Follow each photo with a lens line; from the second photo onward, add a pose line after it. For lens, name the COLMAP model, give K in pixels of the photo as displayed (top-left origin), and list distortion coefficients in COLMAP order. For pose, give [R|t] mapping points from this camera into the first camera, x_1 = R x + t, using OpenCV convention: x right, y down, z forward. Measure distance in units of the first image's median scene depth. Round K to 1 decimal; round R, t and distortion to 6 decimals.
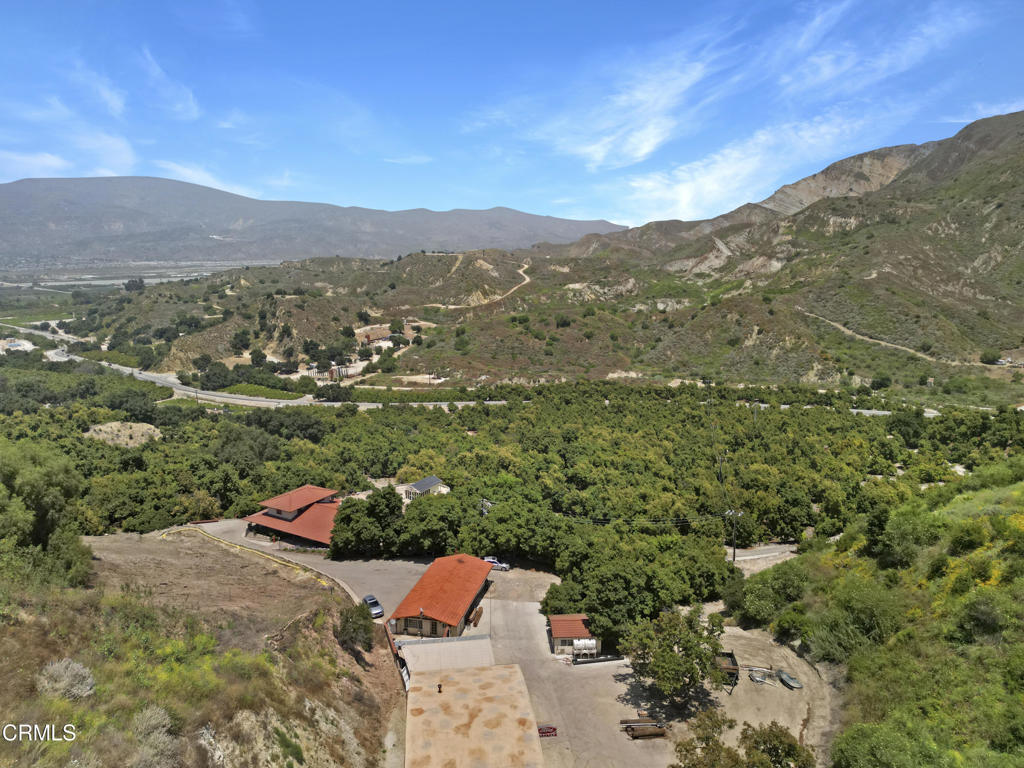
lens RADIAL K [[722.8, 0, 509.2], [0, 722.8, 385.7], [0, 0, 1]] dist [0.054997, -0.050539]
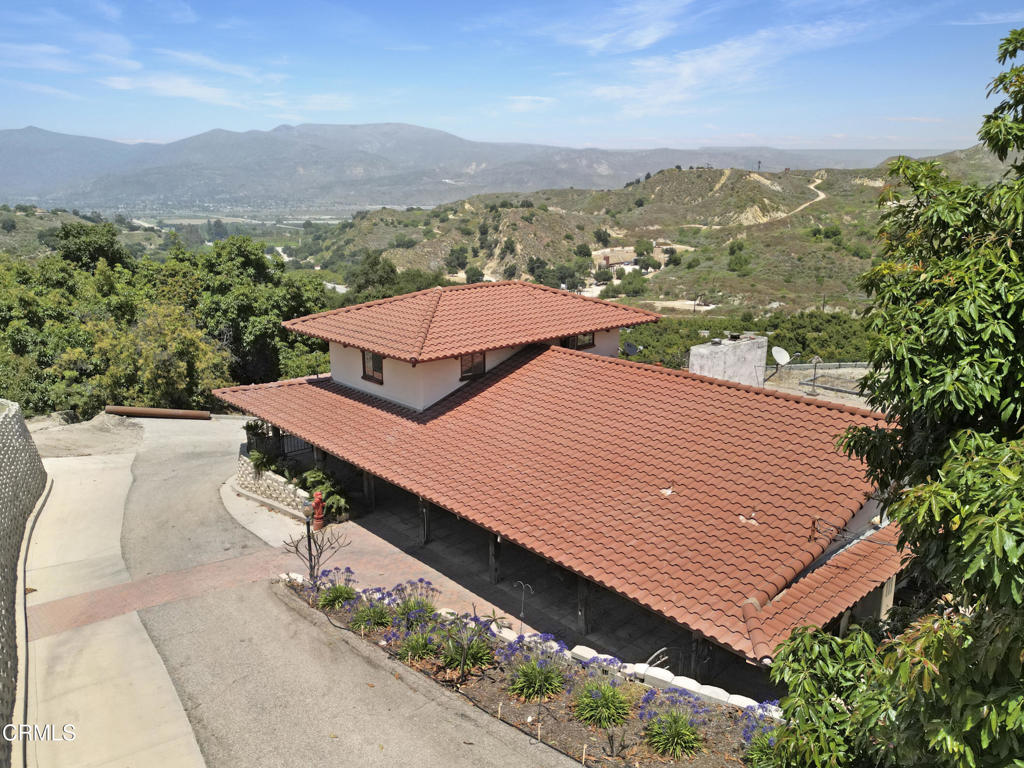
lens RADIAL K [[789.1, 0, 509.8], [0, 789.1, 384.1], [0, 0, 1]] dist [0.067840, -0.060334]
pose [[0.954868, 0.074442, -0.287551, -0.035154], [-0.061830, 0.996694, 0.052706, 0.026156], [0.290524, -0.032548, 0.956314, 0.130064]]
